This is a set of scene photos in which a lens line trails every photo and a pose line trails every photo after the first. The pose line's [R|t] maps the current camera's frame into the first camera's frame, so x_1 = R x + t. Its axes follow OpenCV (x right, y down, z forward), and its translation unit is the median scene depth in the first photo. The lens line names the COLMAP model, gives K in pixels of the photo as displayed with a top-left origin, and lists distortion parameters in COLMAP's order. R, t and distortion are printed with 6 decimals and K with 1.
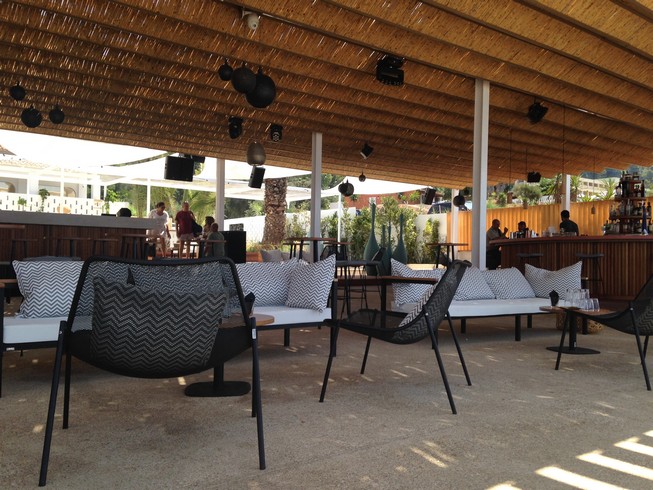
lens RADIAL K [[630.0, 0, 320.7], [0, 630.0, 245.4], [0, 0, 1]] dist [0.067456, 0.000000]
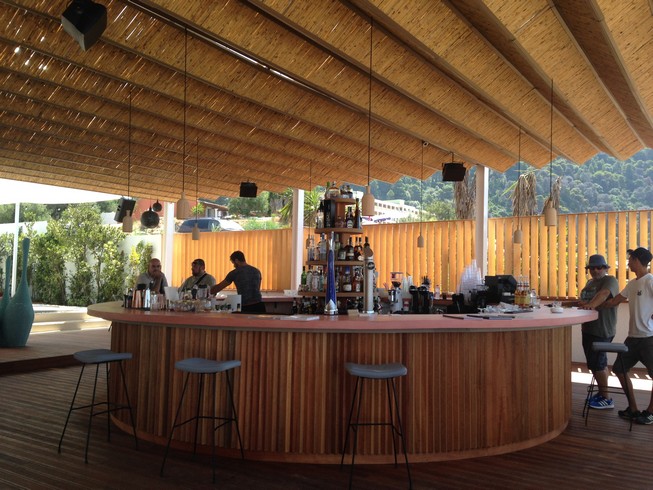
lens RADIAL K [[630.0, 0, 329.5], [0, 630.0, 244.9], [0, 0, 1]] dist [0.067456, 0.000000]
pose [[0.952477, 0.020066, 0.303949, 0.208229], [-0.012931, 0.999592, -0.025471, -0.030870], [-0.304336, 0.020331, 0.952348, 0.317641]]
